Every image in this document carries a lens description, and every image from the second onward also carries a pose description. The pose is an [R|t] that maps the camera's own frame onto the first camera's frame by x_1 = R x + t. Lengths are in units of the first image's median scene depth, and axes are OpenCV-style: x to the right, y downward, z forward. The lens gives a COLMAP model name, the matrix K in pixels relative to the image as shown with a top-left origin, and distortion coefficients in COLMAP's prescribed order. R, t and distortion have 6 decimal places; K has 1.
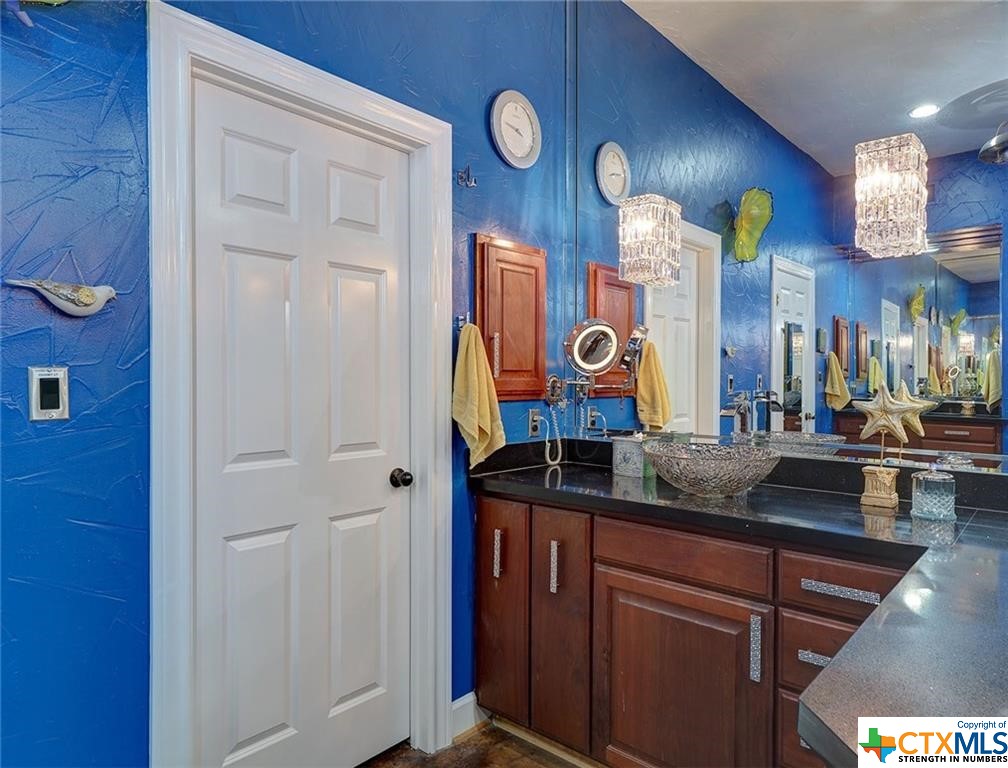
lens RADIAL K [[642.1, 0, 504.0], [0, 642.1, 384.0], [0, 0, 1]] dist [-0.000212, -0.000124]
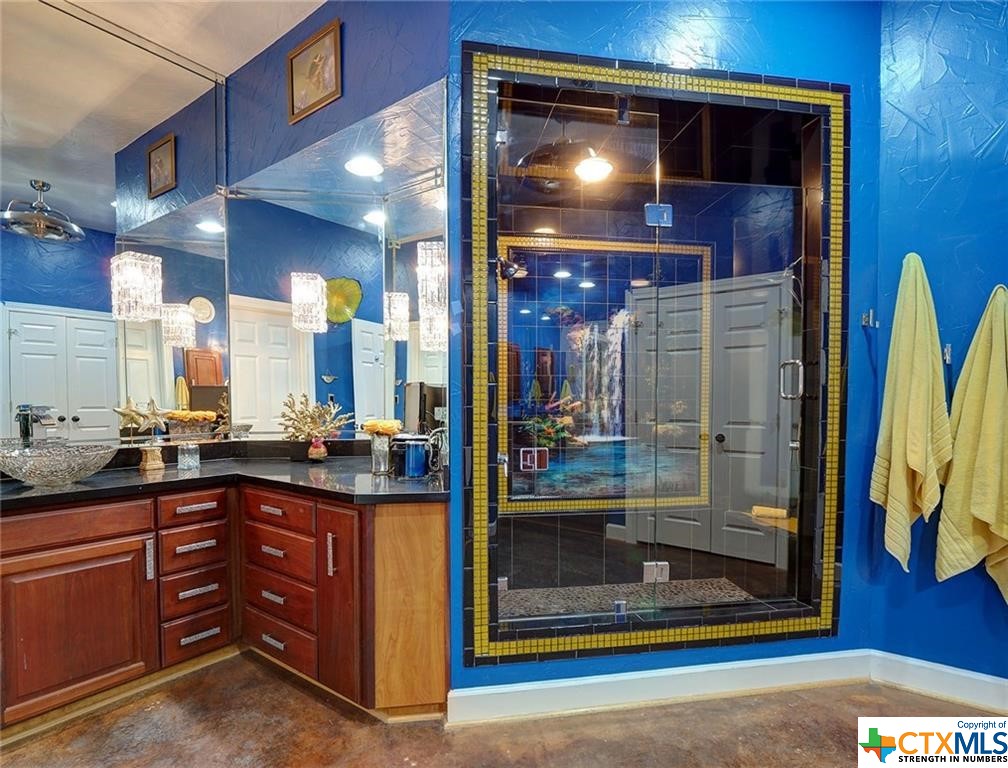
lens RADIAL K [[513.4, 0, 504.0], [0, 513.4, 384.0], [0, 0, 1]] dist [-0.003237, -0.000452]
pose [[-0.122928, 0.017953, 0.992253, -0.992450], [-0.004284, 0.999817, -0.018621, -0.020628], [-0.992406, -0.006540, -0.122829, 0.245114]]
